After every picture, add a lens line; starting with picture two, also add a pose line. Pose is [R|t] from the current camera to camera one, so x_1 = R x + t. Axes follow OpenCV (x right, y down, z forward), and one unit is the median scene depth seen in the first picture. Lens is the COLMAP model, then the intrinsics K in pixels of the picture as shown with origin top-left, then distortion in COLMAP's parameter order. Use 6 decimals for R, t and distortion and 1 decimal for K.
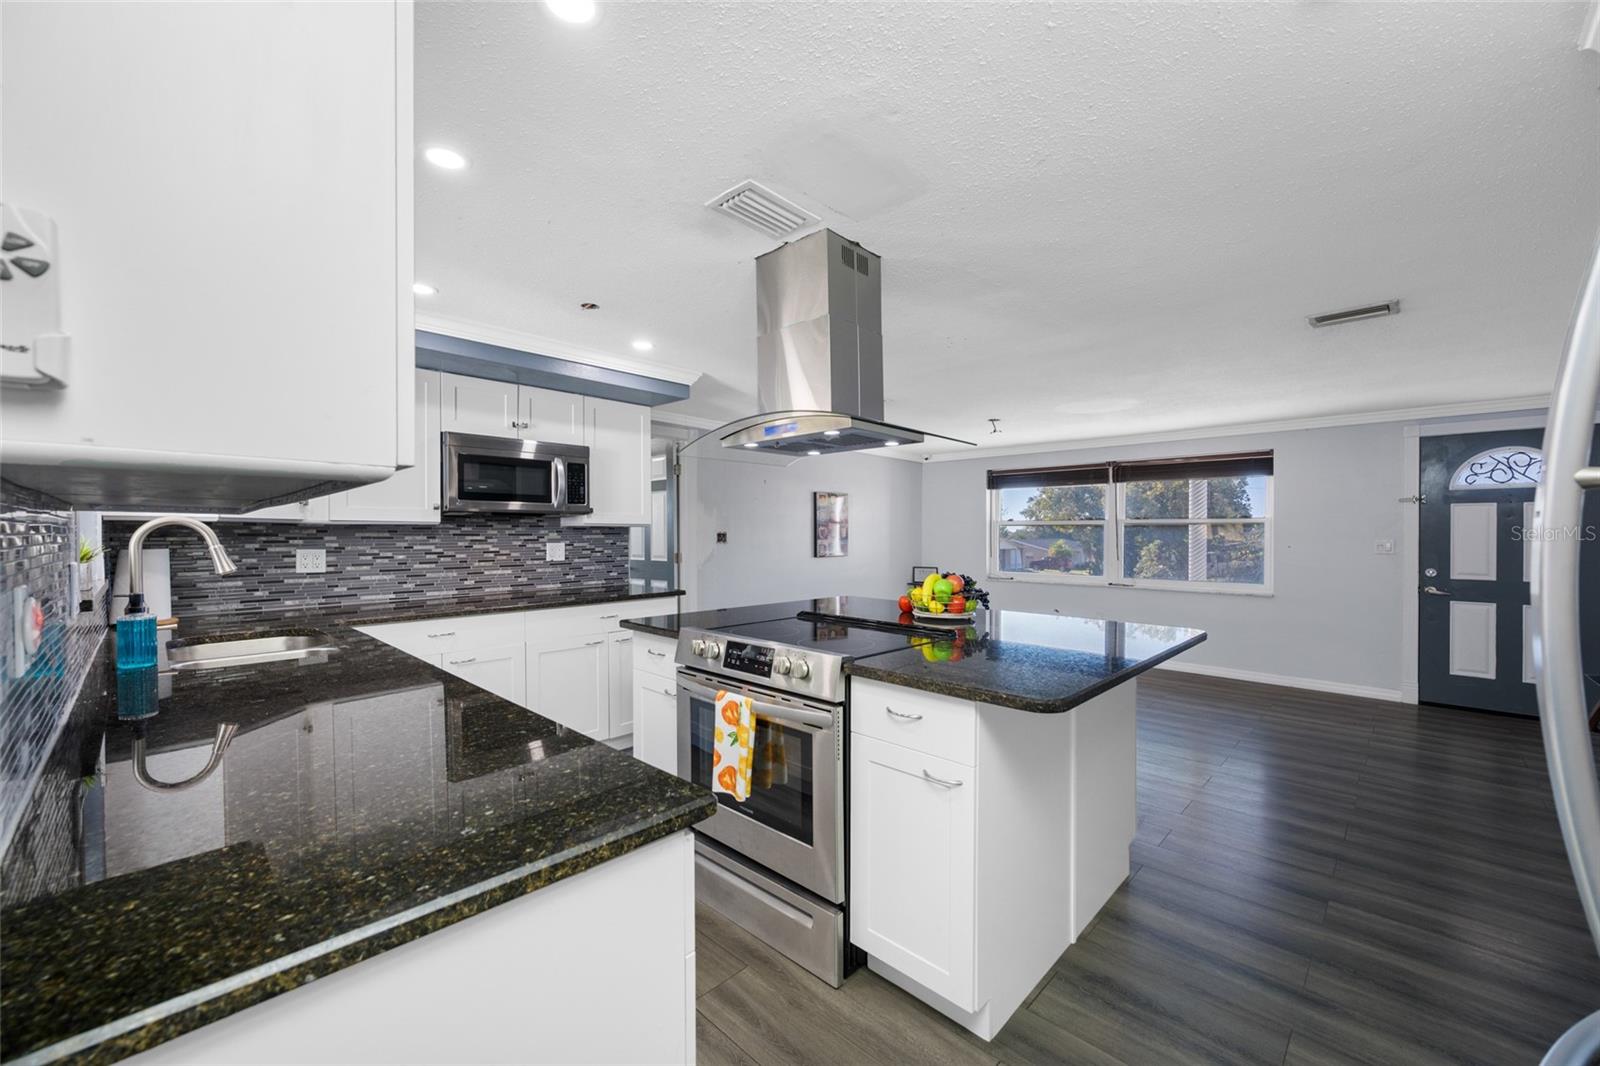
lens RADIAL K [[631.8, 0, 798.3], [0, 631.8, 535.4], [0, 0, 1]] dist [-0.000090, 0.000624]
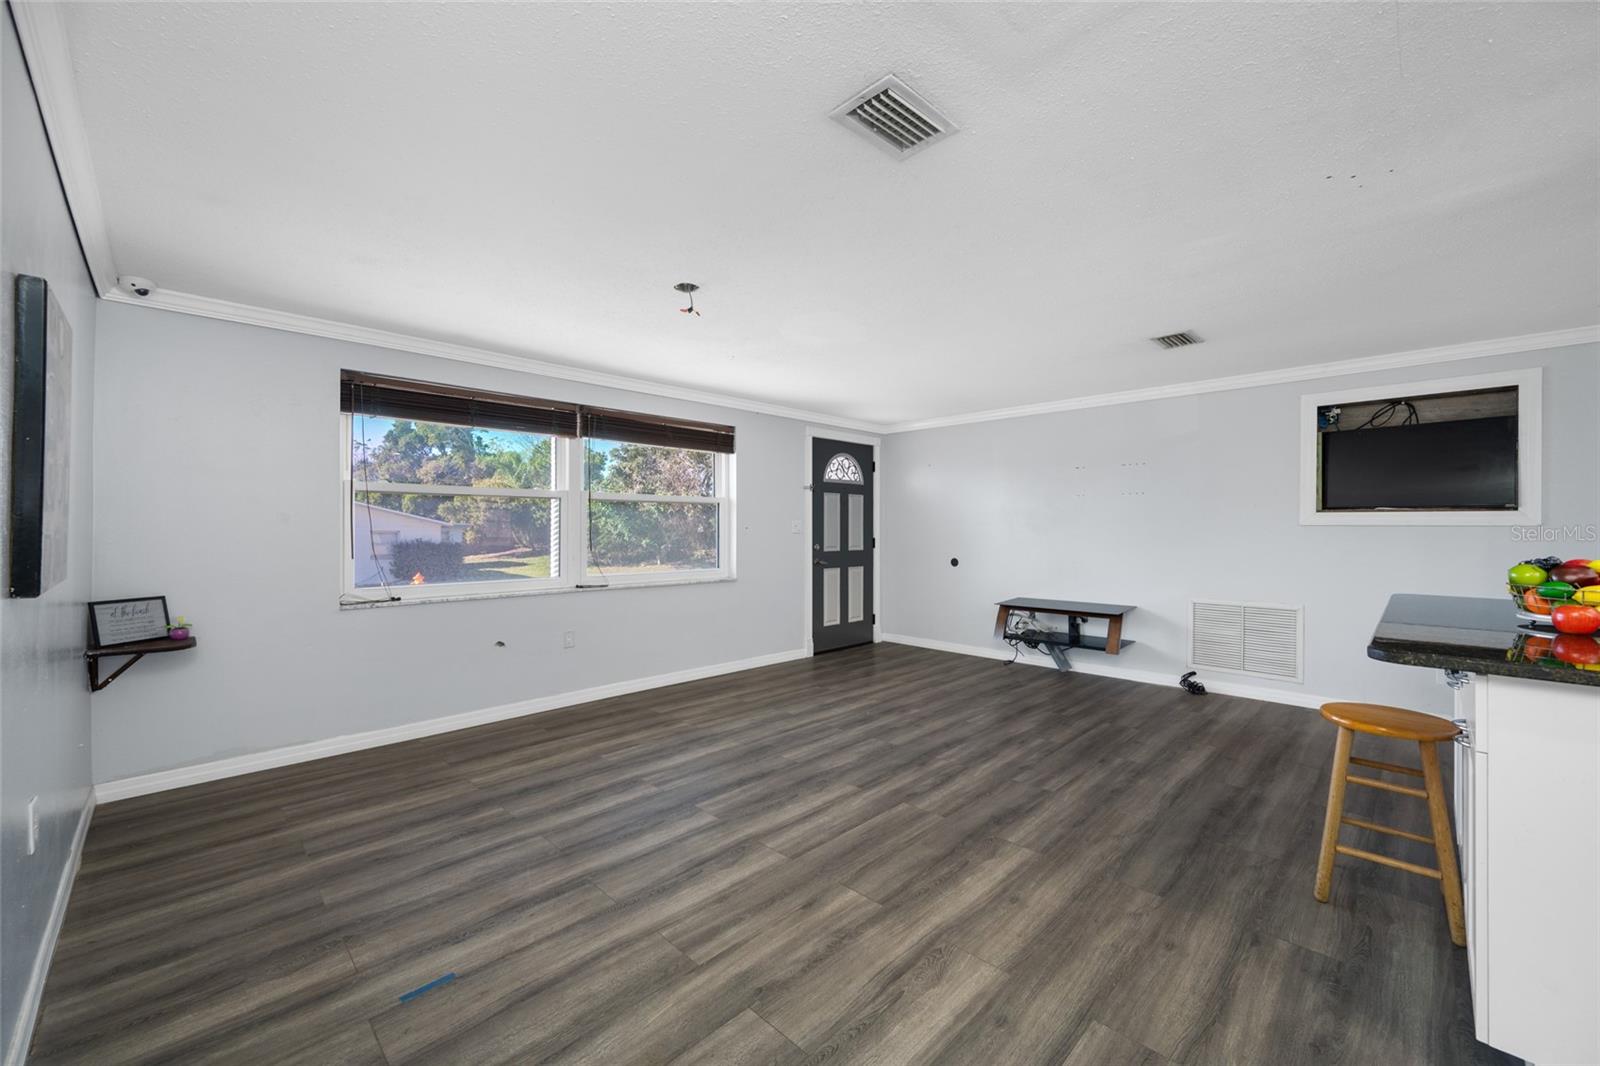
lens RADIAL K [[631.8, 0, 803.3], [0, 631.8, 524.7], [0, 0, 1]] dist [-0.000090, 0.000624]
pose [[0.012199, 0.000631, 0.999925, -0.250488], [0.000153, 1.000000, -0.000633, 0.016161], [-0.999926, 0.000161, 0.012199, 1.071133]]
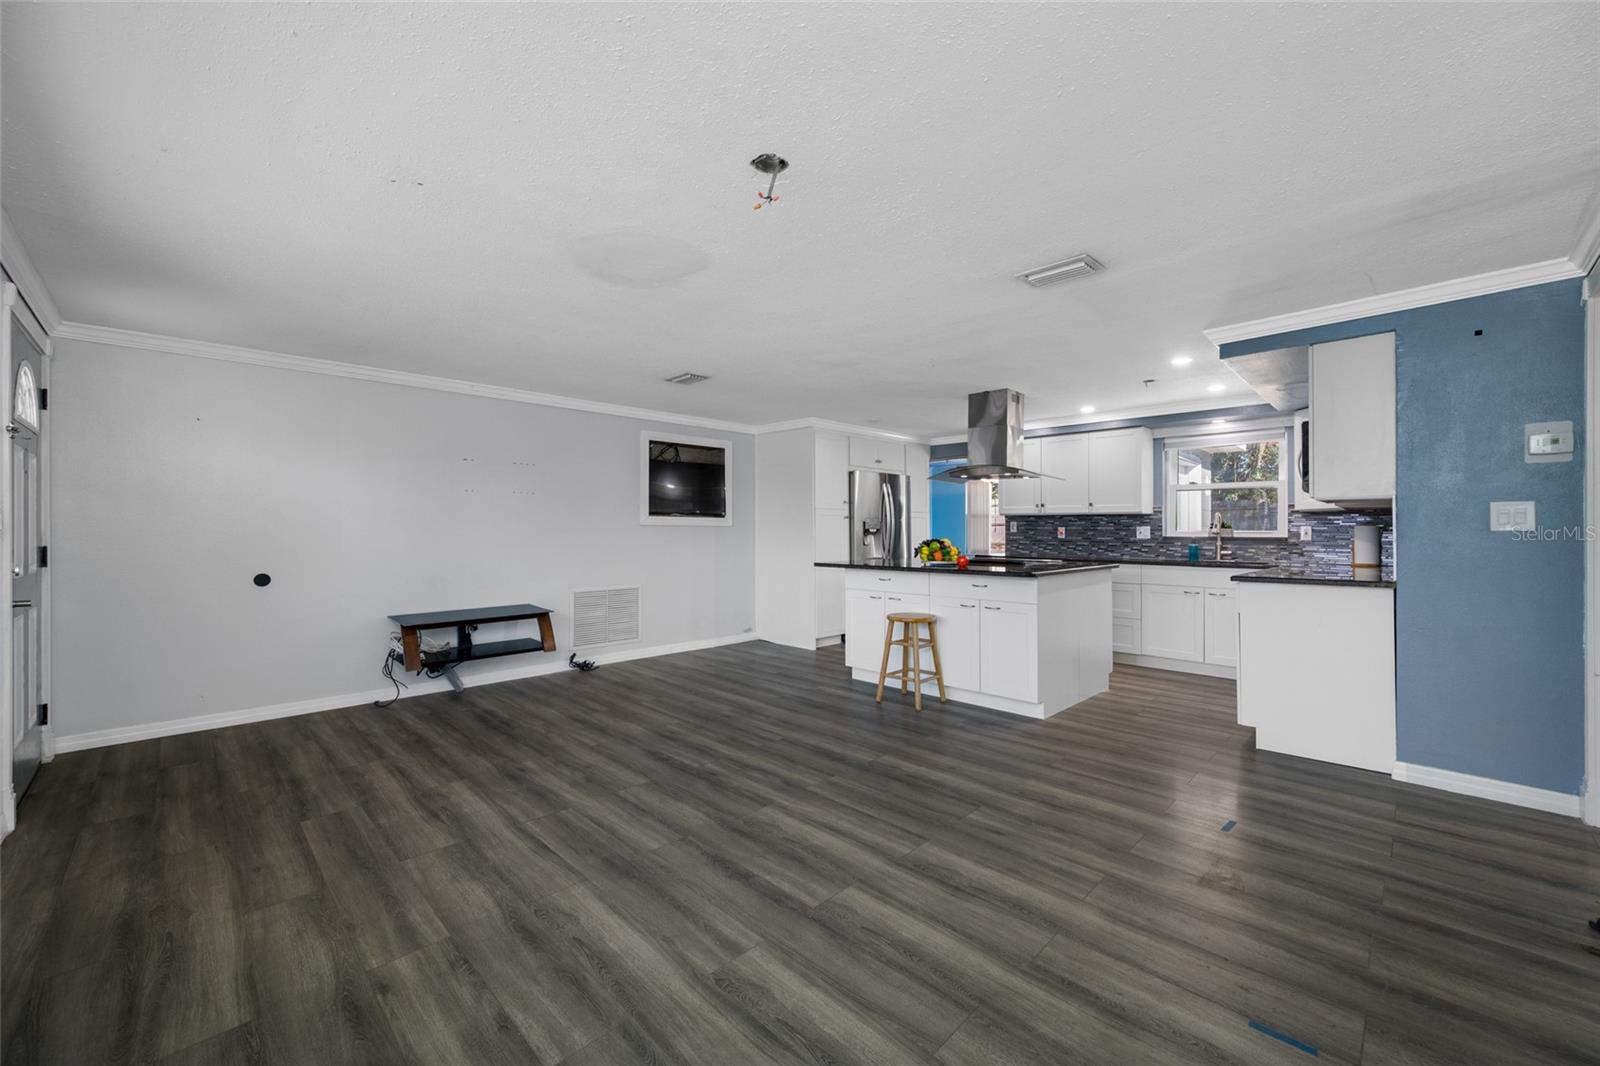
lens RADIAL K [[631.8, 0, 800.0], [0, 631.8, 526.9], [0, 0, 1]] dist [-0.000090, 0.000624]
pose [[-0.999782, -0.004784, 0.020333, 0.341489], [-0.004820, 0.999987, -0.001698, 0.019832], [-0.020325, -0.001796, -0.999792, 1.611860]]
